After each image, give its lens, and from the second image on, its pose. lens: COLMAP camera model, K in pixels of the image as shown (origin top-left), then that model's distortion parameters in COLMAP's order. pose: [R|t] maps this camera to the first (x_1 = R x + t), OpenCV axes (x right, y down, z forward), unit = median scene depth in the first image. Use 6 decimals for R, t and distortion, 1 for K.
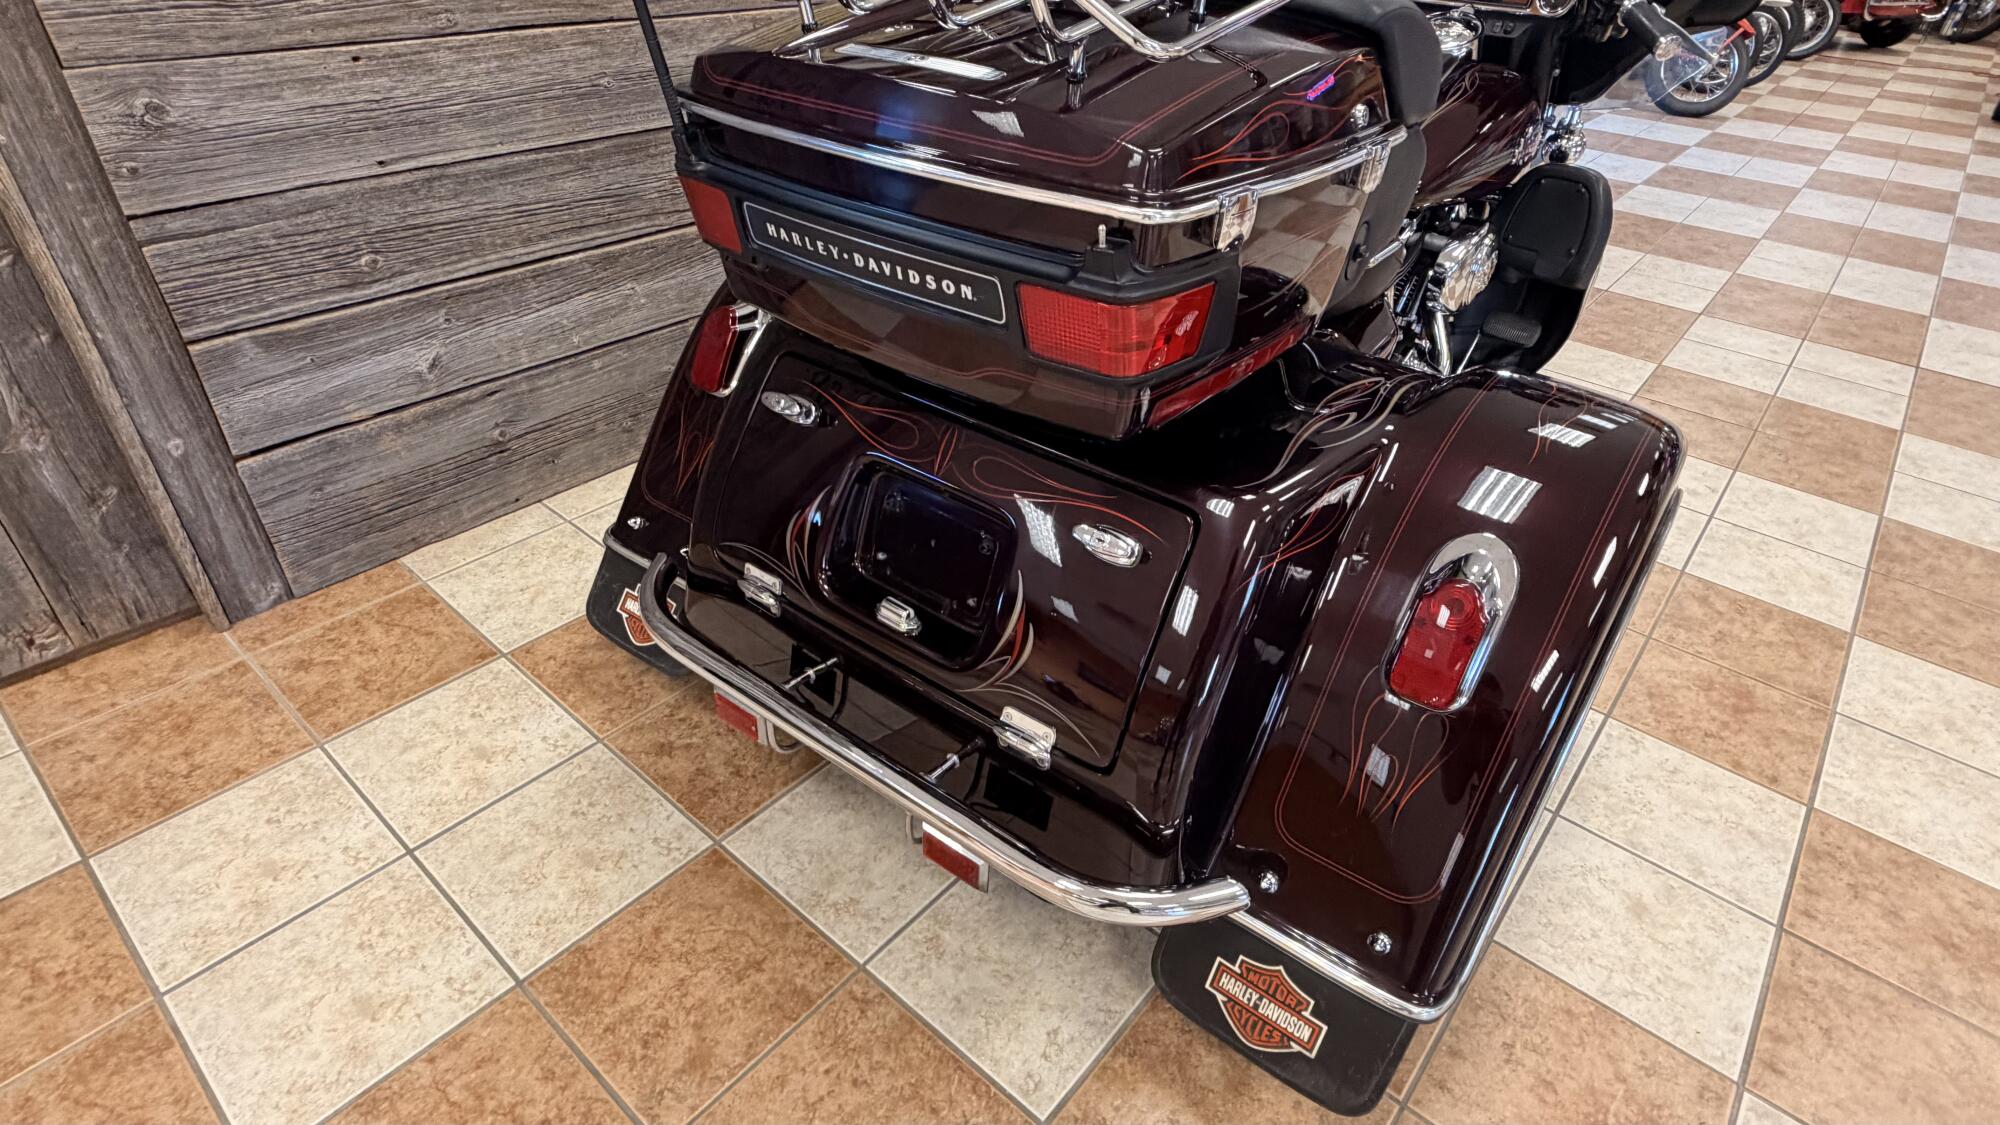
lens RADIAL K [[1002.2, 0, 1000.0], [0, 1002.2, 562.5], [0, 0, 1]] dist [0.001480, -0.000033]
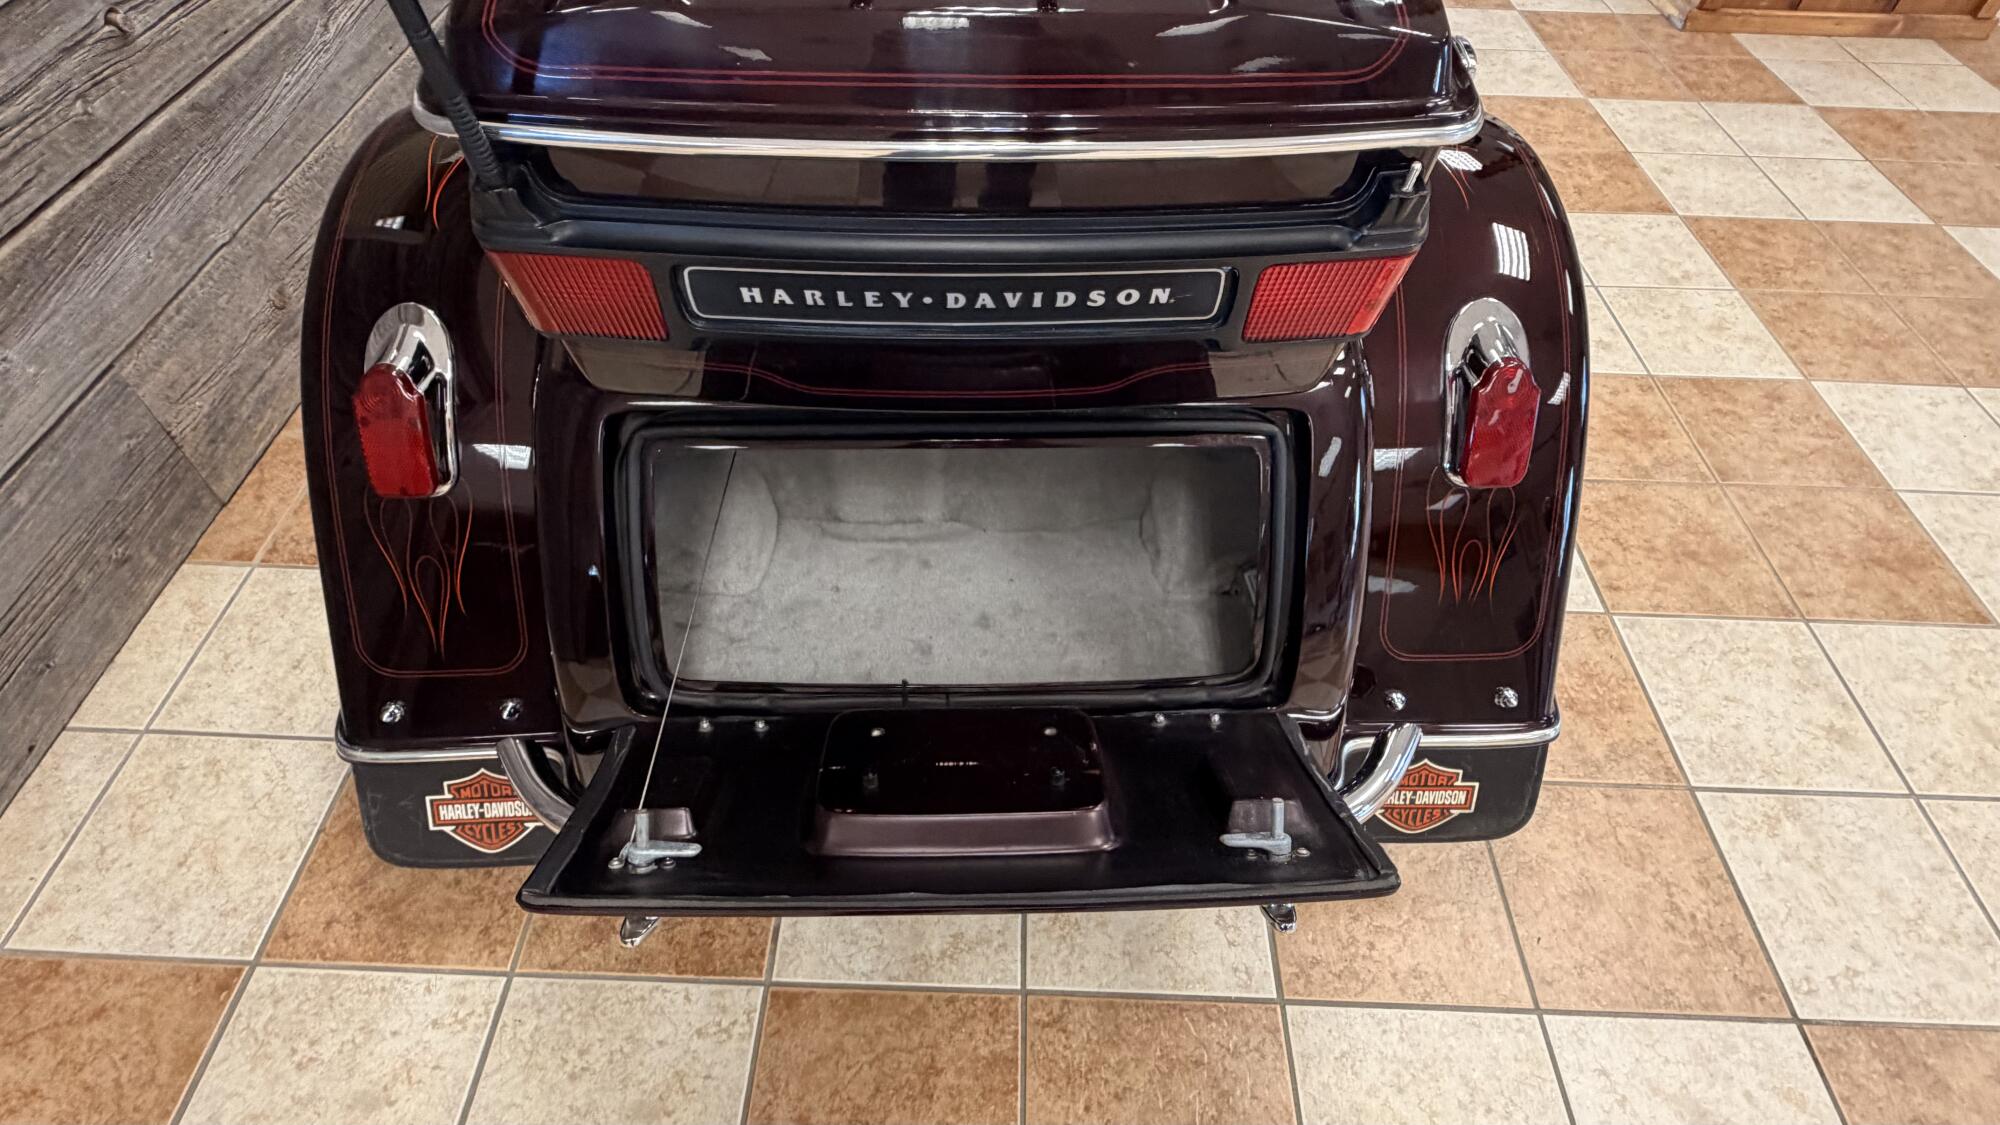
lens RADIAL K [[957.6, 0, 1000.0], [0, 957.6, 562.5], [0, 0, 1]] dist [-0.000487, -0.000223]
pose [[0.779141, -0.489794, 0.391204, -0.381582], [0.368574, 0.862759, 0.346120, -0.311143], [-0.507042, -0.125489, 0.852737, 0.386966]]
